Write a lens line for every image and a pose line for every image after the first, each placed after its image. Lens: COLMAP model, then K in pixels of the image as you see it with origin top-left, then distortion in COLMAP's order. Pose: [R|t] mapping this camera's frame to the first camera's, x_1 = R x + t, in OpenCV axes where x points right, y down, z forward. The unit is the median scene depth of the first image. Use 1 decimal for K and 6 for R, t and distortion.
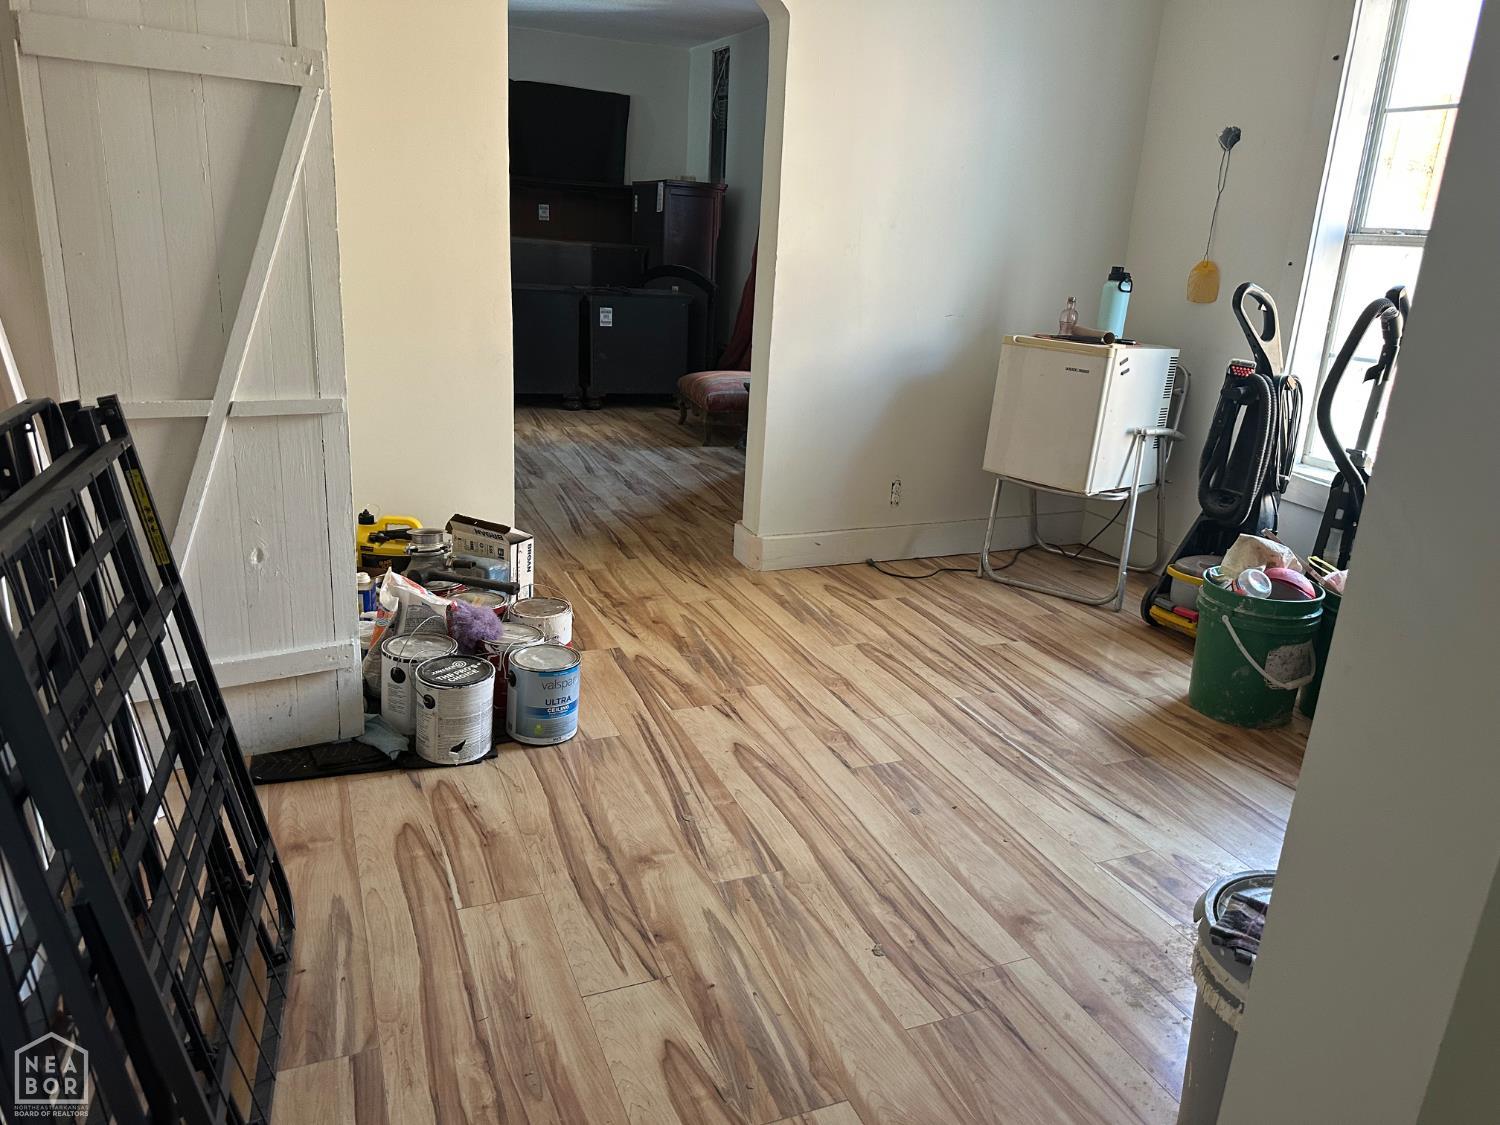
lens RADIAL K [[1057.7, 0, 749.6], [0, 1057.7, 555.1], [0, 0, 1]] dist [0.096902, -0.143084]
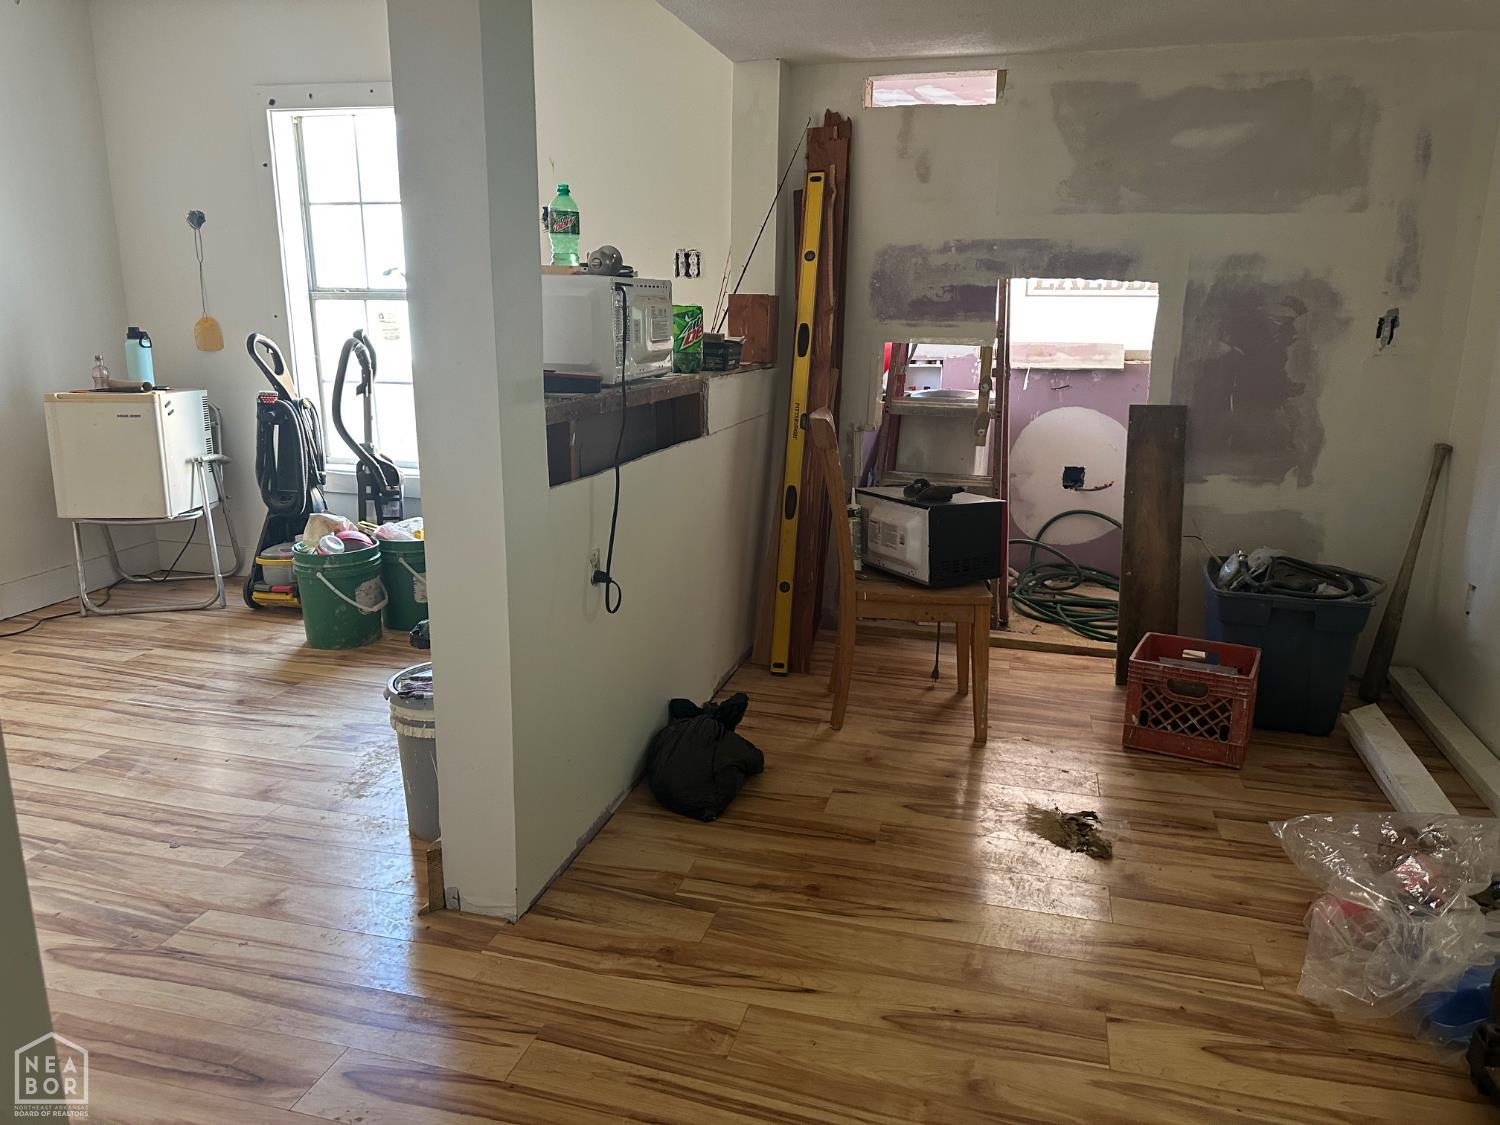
lens RADIAL K [[1057.7, 0, 749.6], [0, 1057.7, 555.1], [0, 0, 1]] dist [0.096902, -0.143084]
pose [[0.617716, -0.233616, 0.750900, -0.210052], [0.259487, 0.961927, 0.085807, 0.052396], [-0.742357, 0.141844, 0.654818, -0.272962]]
